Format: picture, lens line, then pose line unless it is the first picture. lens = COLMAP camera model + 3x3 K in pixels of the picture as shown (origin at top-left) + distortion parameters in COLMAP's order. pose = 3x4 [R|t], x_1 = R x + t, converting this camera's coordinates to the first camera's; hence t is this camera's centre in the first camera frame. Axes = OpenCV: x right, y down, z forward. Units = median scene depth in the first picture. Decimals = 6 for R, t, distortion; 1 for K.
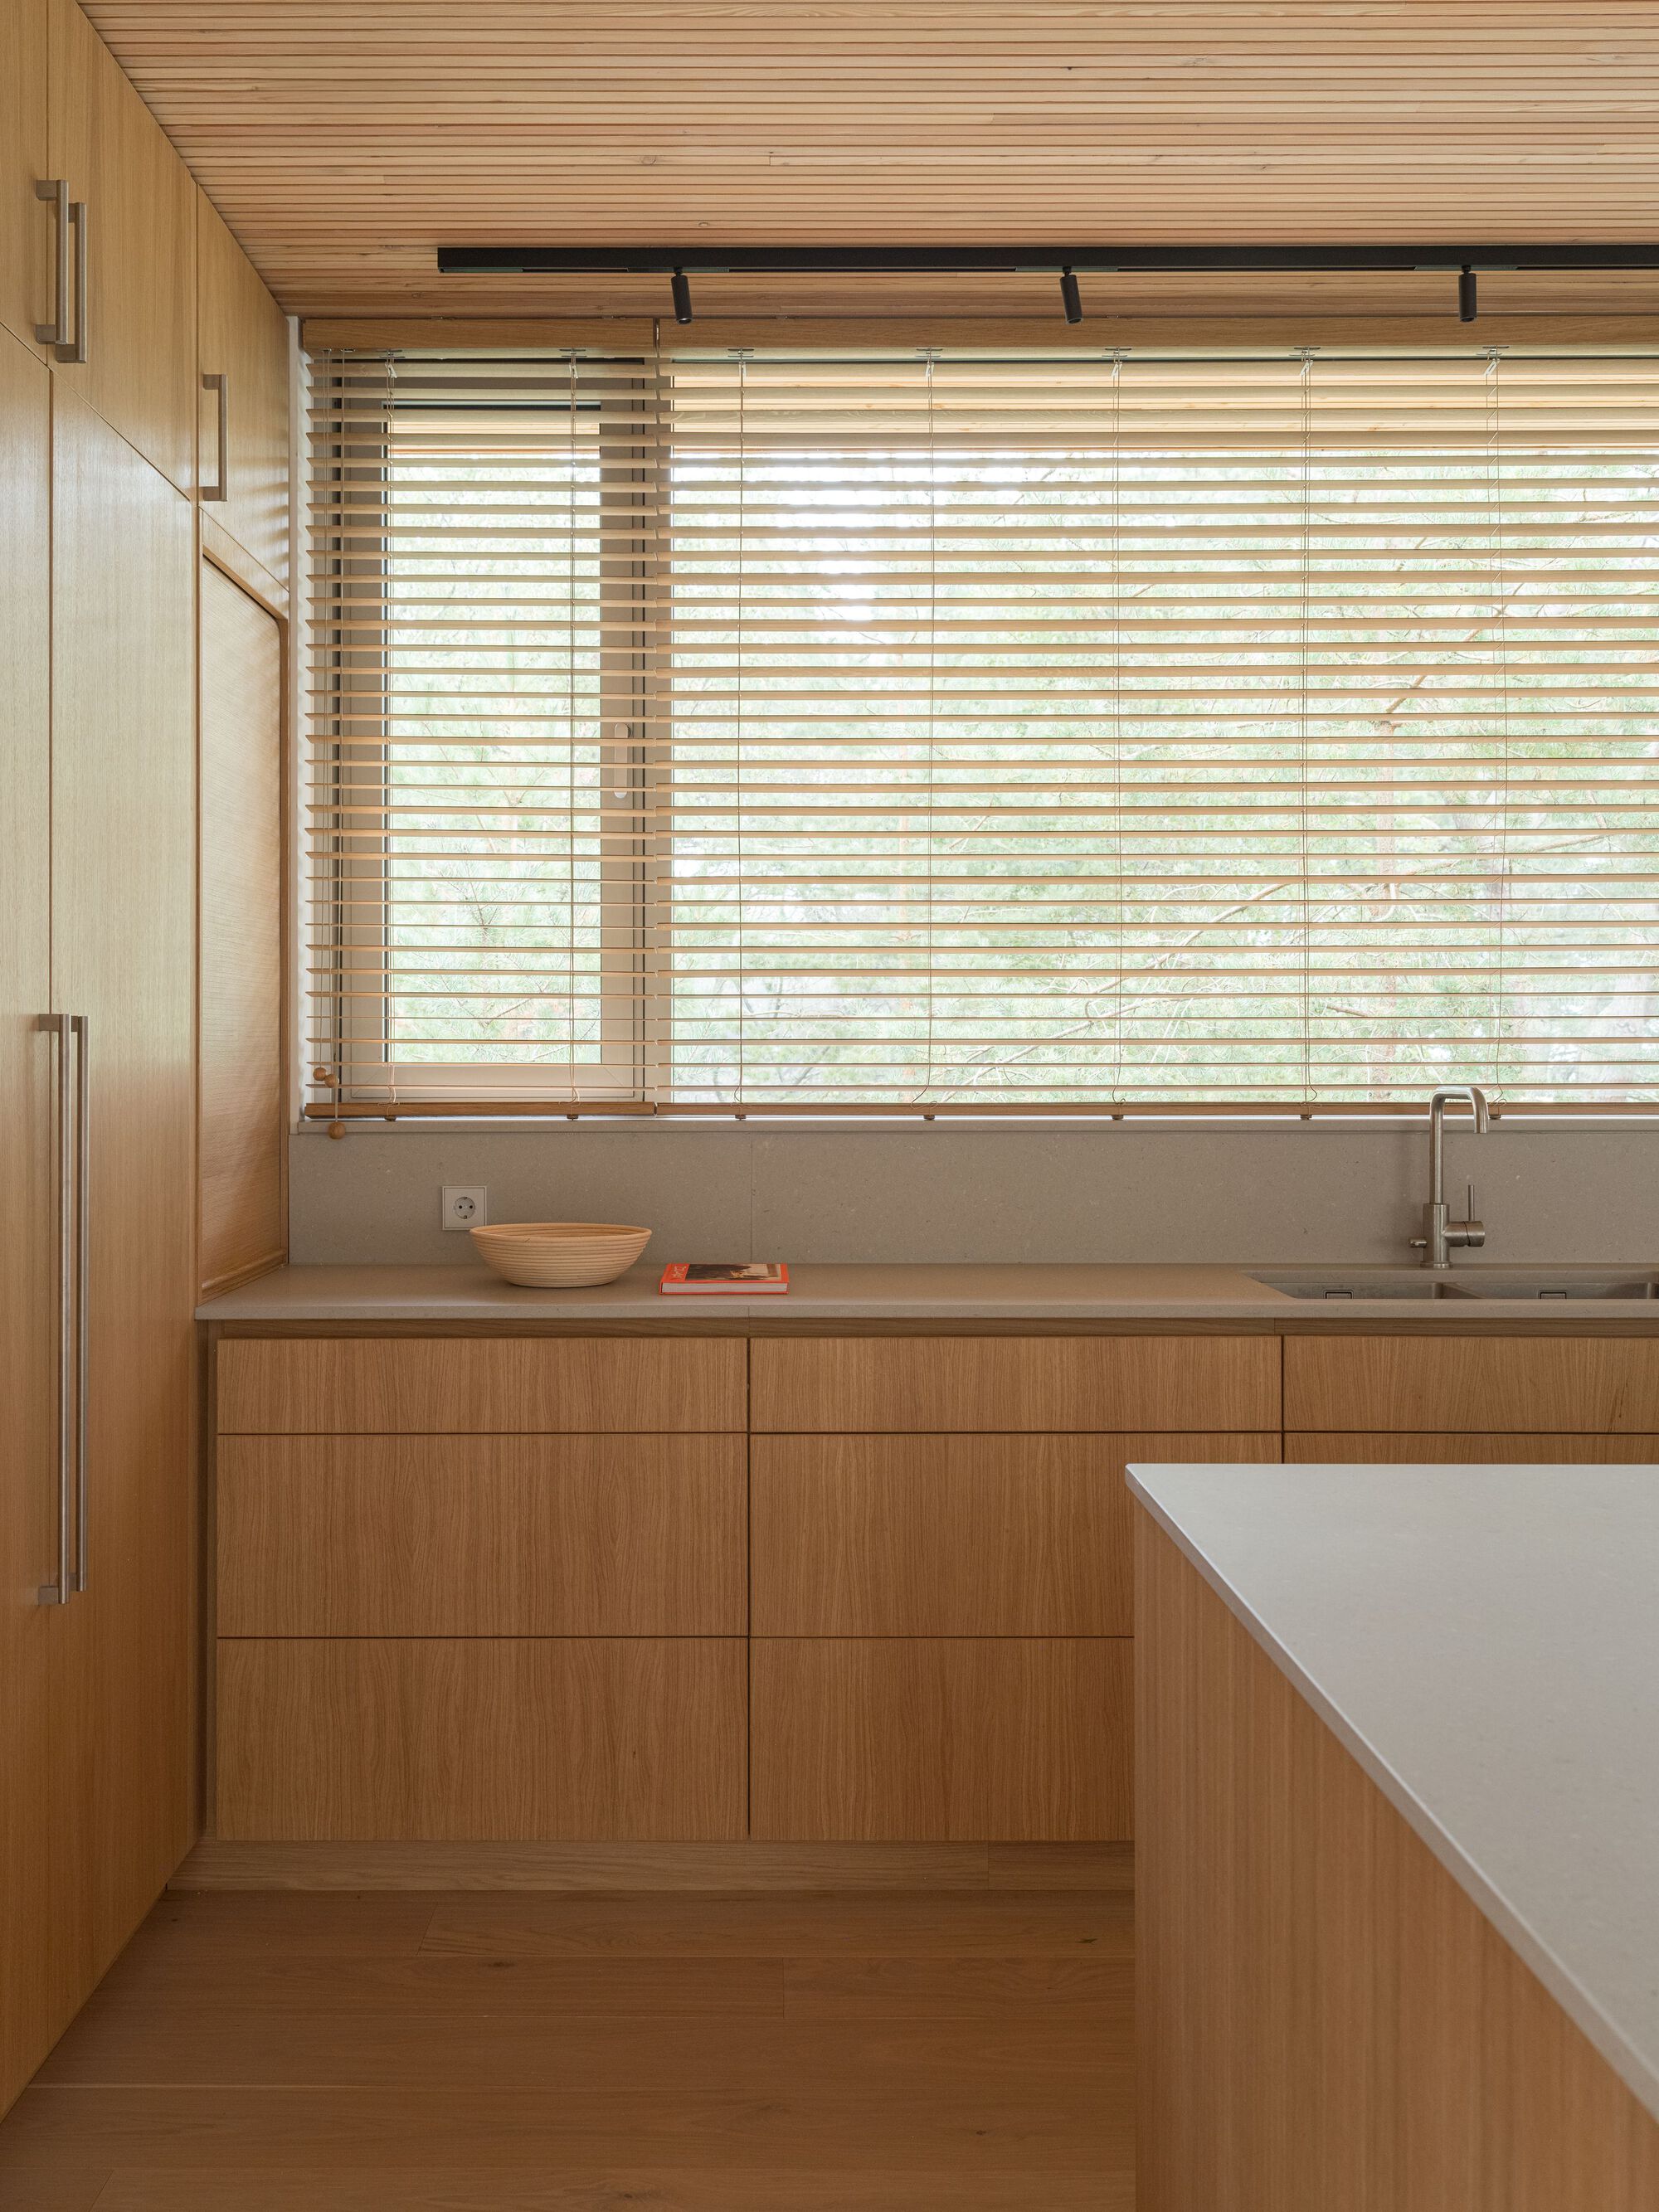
lens RADIAL K [[2457.7, 0, 829.2], [0, 2457.7, 1099.2], [0, 0, 1]] dist [0.027390, 0.000000]
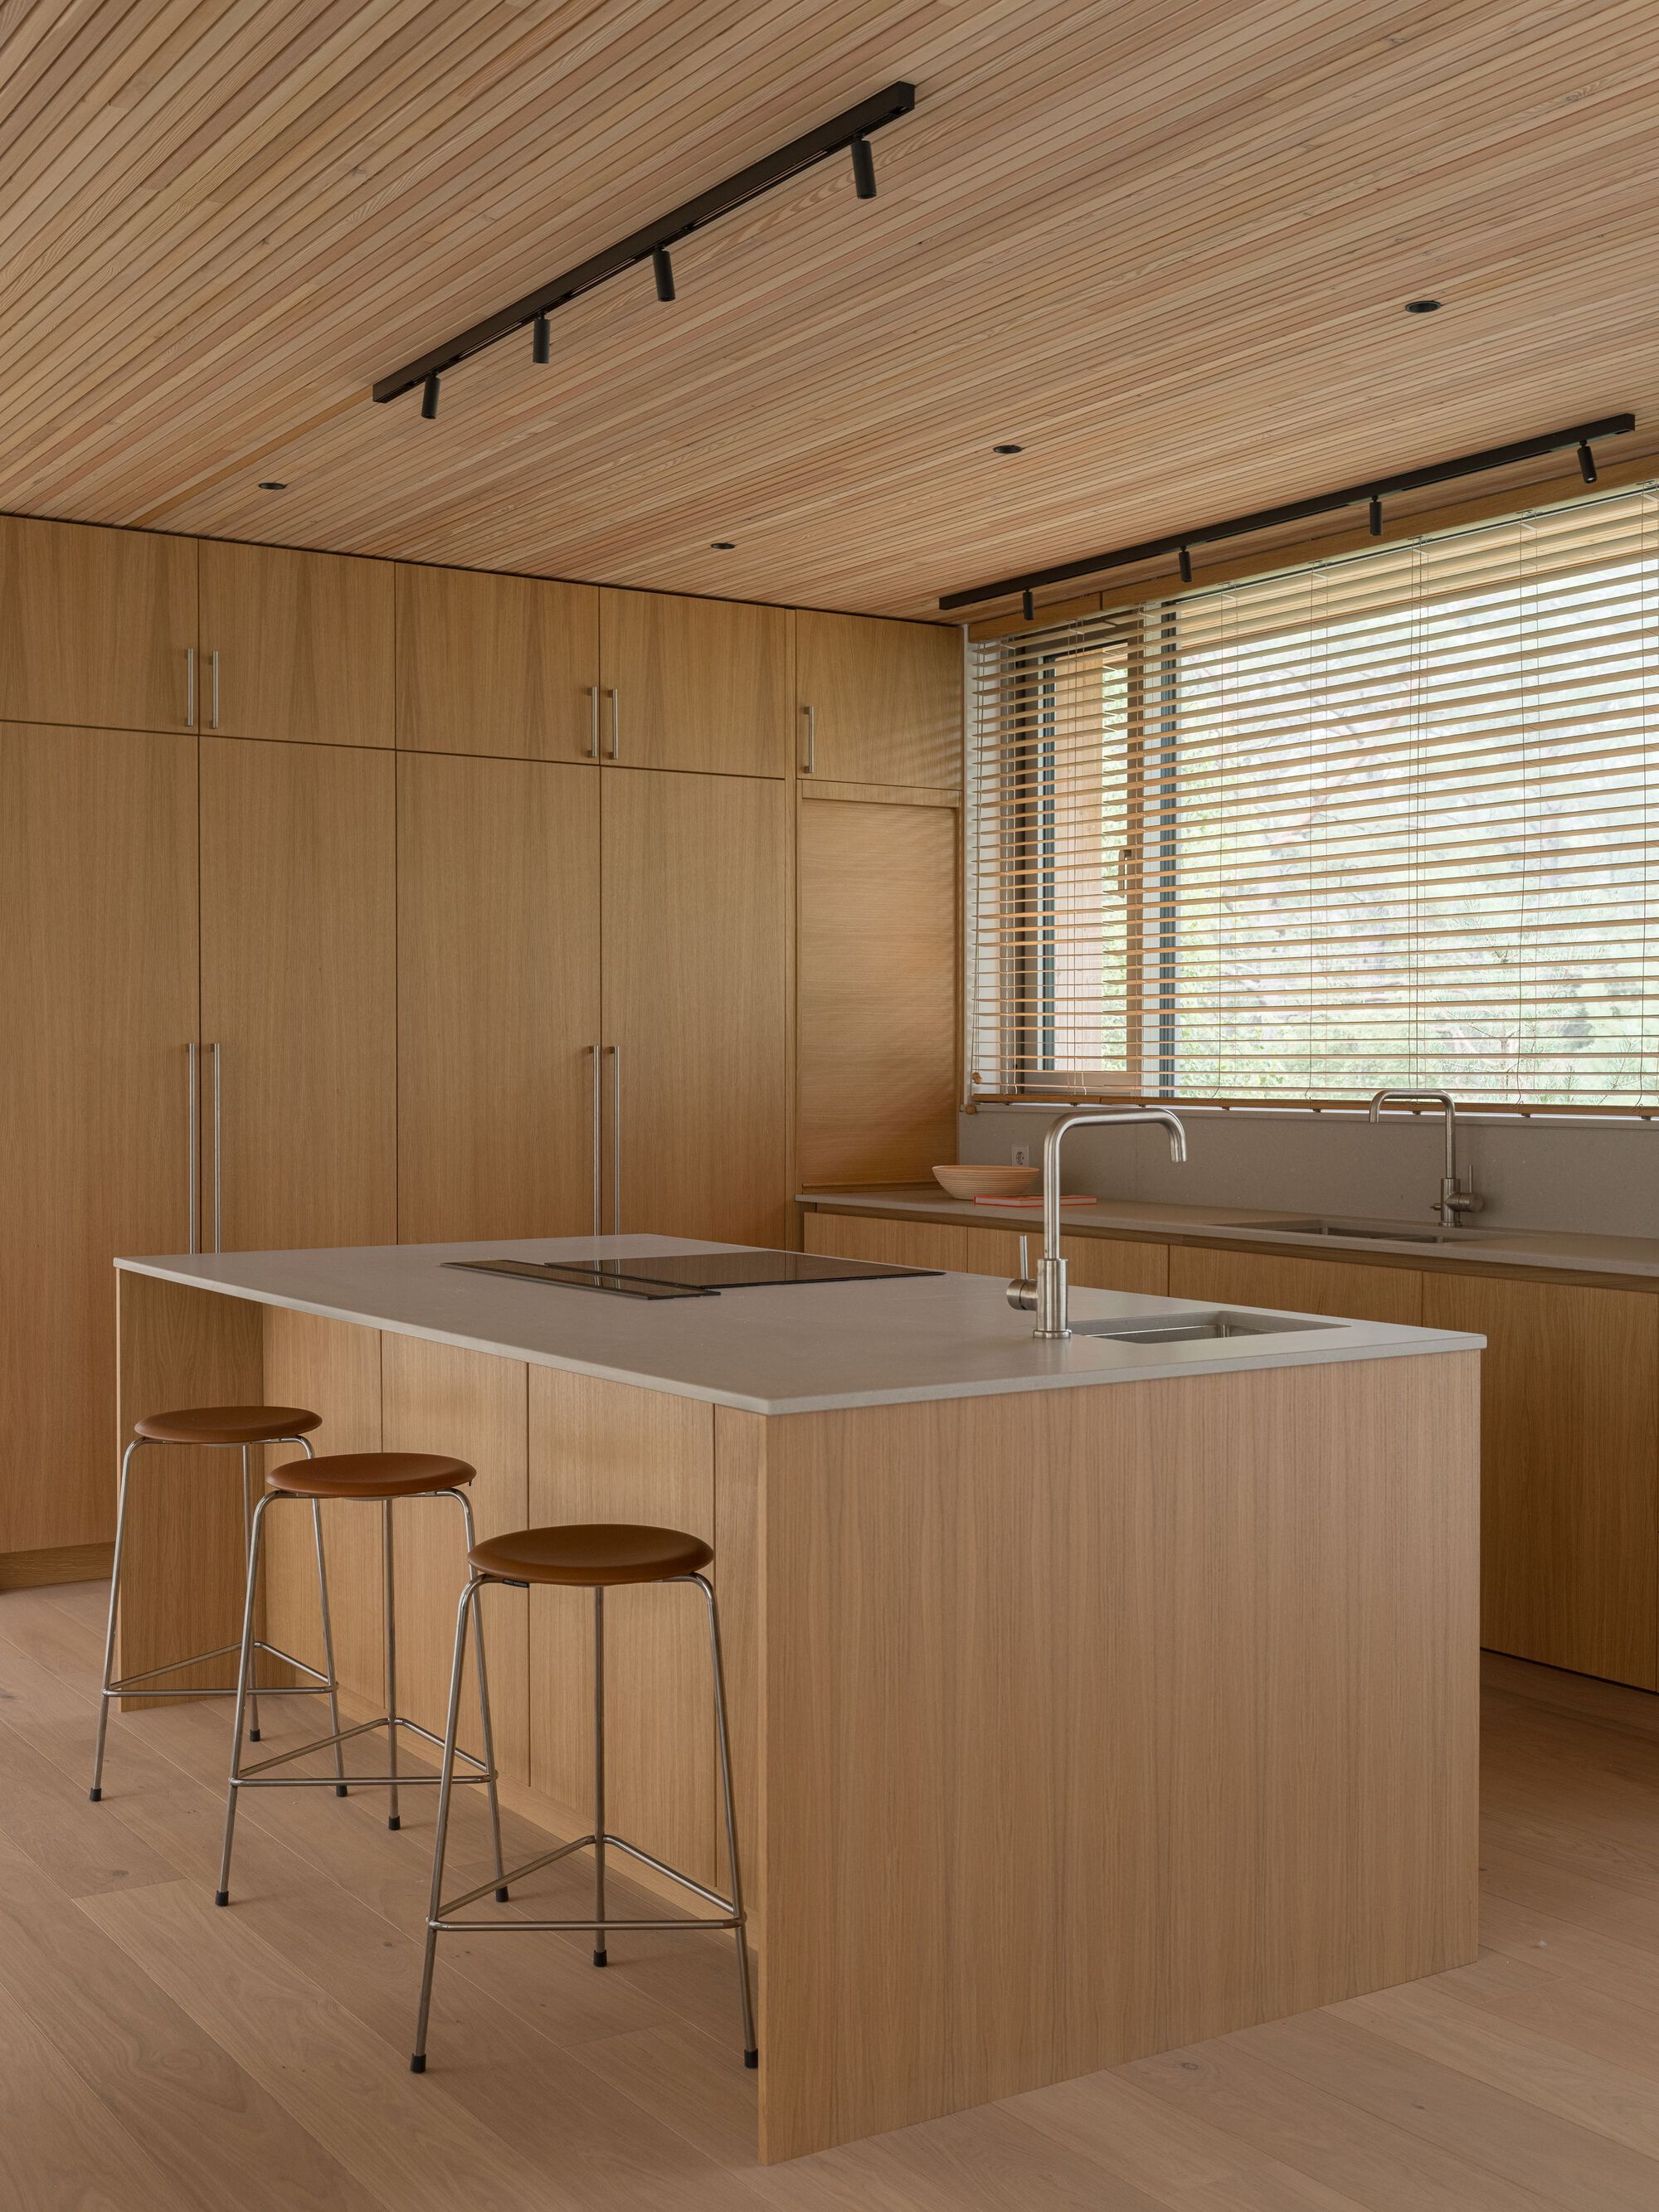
lens RADIAL K [[2448.5, 0, 829.9], [0, 2448.5, 1104.4], [0, 0, 1]] dist [-0.002376, 0.000000]
pose [[0.542594, 0.014790, -0.839865, 1.144140], [-0.016038, 0.999845, 0.007245, -0.001853], [0.839842, 0.009539, 0.542747, 0.008209]]
